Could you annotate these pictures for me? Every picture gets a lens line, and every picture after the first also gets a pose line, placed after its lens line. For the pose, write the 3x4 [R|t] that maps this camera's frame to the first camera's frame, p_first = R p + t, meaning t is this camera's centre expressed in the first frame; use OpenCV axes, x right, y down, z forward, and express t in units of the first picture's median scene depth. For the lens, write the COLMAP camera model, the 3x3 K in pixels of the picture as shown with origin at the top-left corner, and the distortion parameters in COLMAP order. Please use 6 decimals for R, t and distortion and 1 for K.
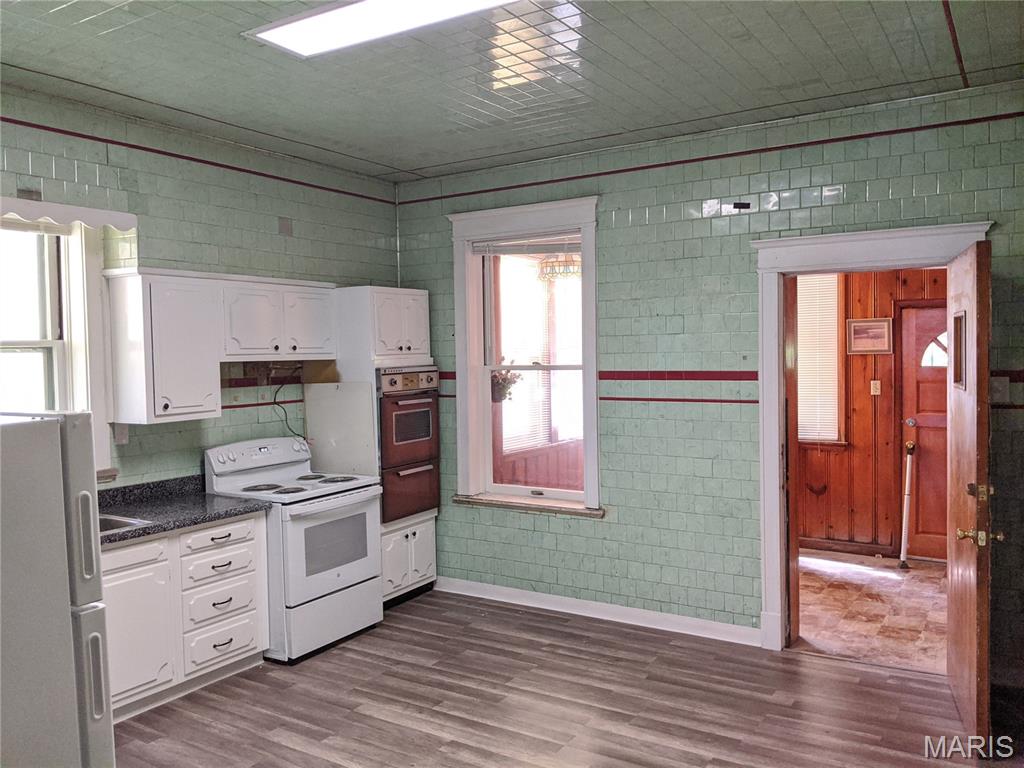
lens RADIAL K [[826.3, 0, 512.0], [0, 826.3, 384.0], [0, 0, 1]] dist [-0.008487, -0.005517]
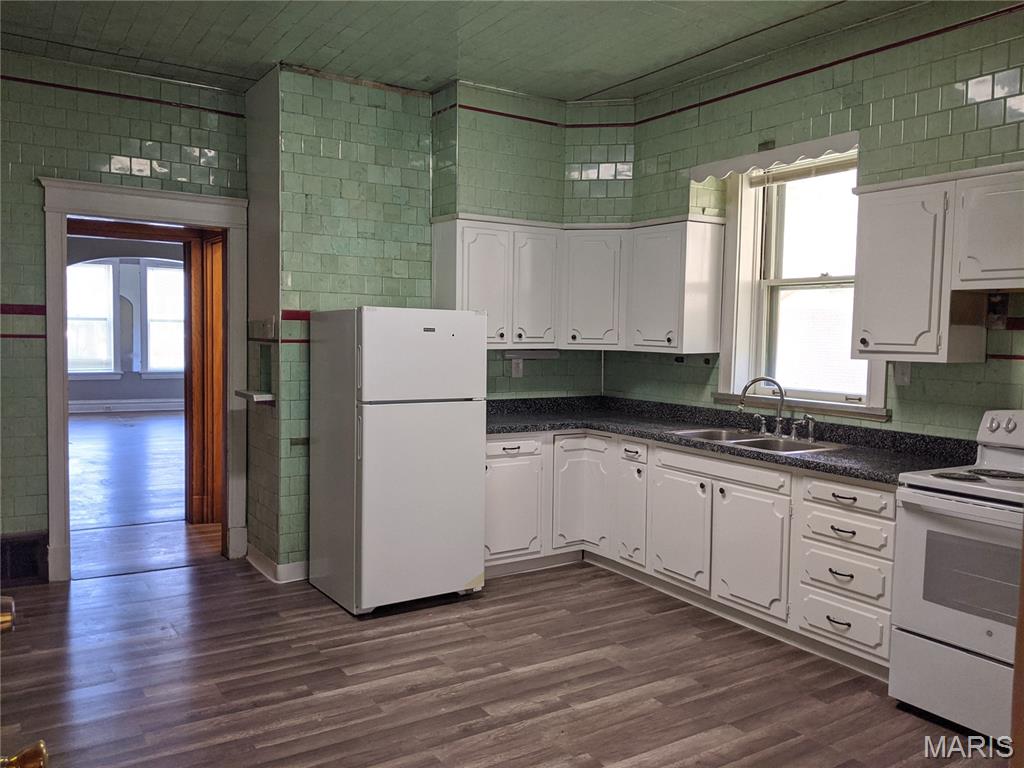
lens RADIAL K [[832.2, 0, 512.8], [0, 832.2, 376.2], [0, 0, 1]] dist [0.006181, 0.003745]
pose [[-0.406642, 0.070854, -0.910836, 0.557996], [-0.049577, 0.993807, 0.099442, -0.006138], [0.912241, 0.085594, -0.400611, 1.028536]]
